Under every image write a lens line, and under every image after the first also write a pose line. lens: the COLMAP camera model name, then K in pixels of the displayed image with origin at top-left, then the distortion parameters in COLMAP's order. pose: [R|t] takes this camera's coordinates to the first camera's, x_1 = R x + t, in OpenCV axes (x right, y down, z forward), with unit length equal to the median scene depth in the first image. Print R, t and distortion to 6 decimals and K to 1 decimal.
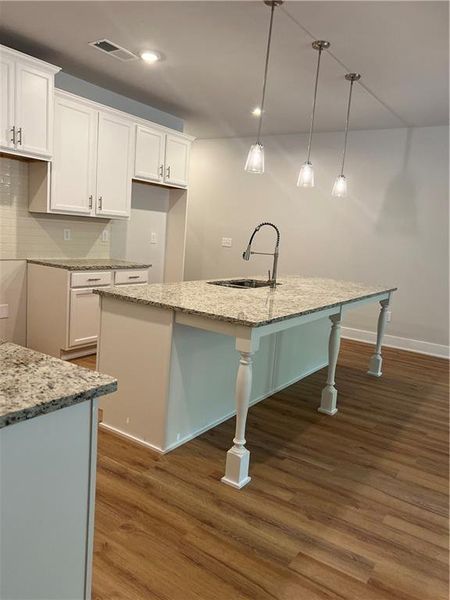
lens RADIAL K [[451.6, 0, 224.2], [0, 451.6, 296.6], [0, 0, 1]] dist [0.046628, -0.040733]
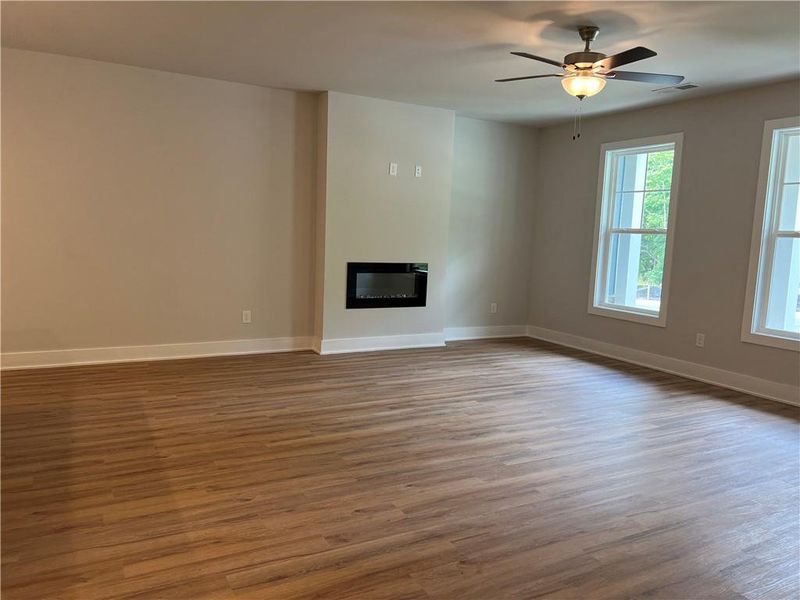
lens RADIAL K [[602.1, 0, 404.3], [0, 602.1, 304.2], [0, 0, 1]] dist [0.046628, -0.040733]
pose [[0.465830, -0.166488, 0.869071, -0.155425], [0.128801, 0.984438, 0.119550, -0.017571], [-0.875450, 0.056247, 0.480024, 0.032501]]
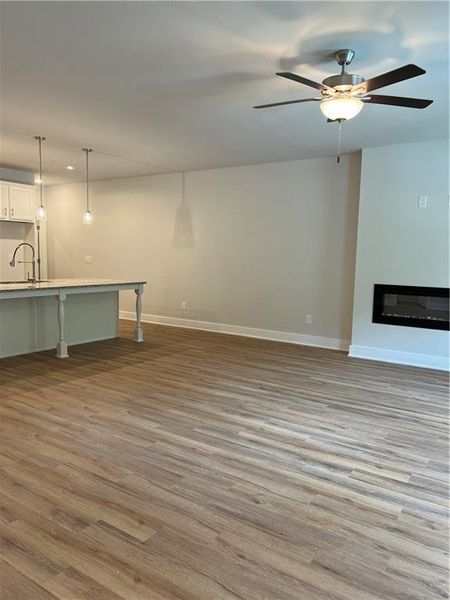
lens RADIAL K [[451.6, 0, 223.7], [0, 451.6, 298.2], [0, 0, 1]] dist [0.046628, -0.040733]
pose [[0.998227, -0.055722, -0.020946, 0.816141], [0.054681, 0.997380, -0.047361, 0.146271], [0.023531, 0.046132, 0.998658, -0.590382]]
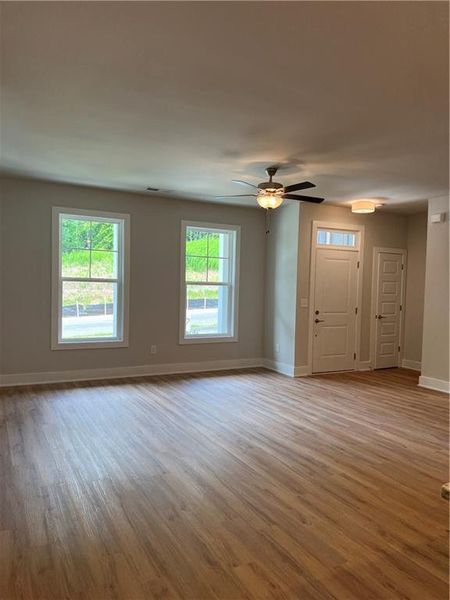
lens RADIAL K [[451.6, 0, 230.8], [0, 451.6, 303.3], [0, 0, 1]] dist [0.046628, -0.040733]
pose [[-0.877412, -0.120853, 0.464265, 0.462665], [-0.025801, 0.978236, 0.205883, -0.217062], [-0.479042, 0.168666, -0.861435, 1.562941]]
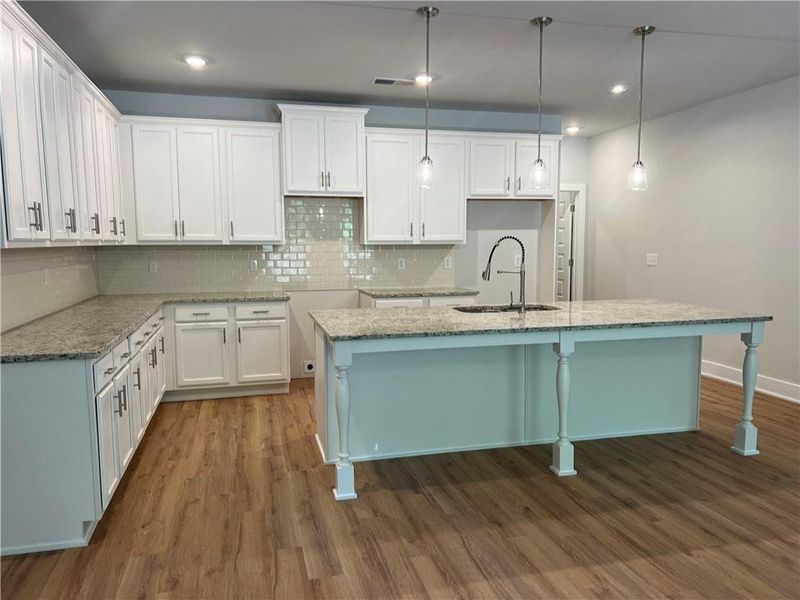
lens RADIAL K [[602.1, 0, 404.3], [0, 602.1, 304.3], [0, 0, 1]] dist [0.046628, -0.040733]
pose [[0.748947, -0.012555, -0.662511, 0.686045], [-0.032875, 0.997885, -0.056074, 0.033569], [0.661814, 0.063776, 0.746950, 0.032660]]
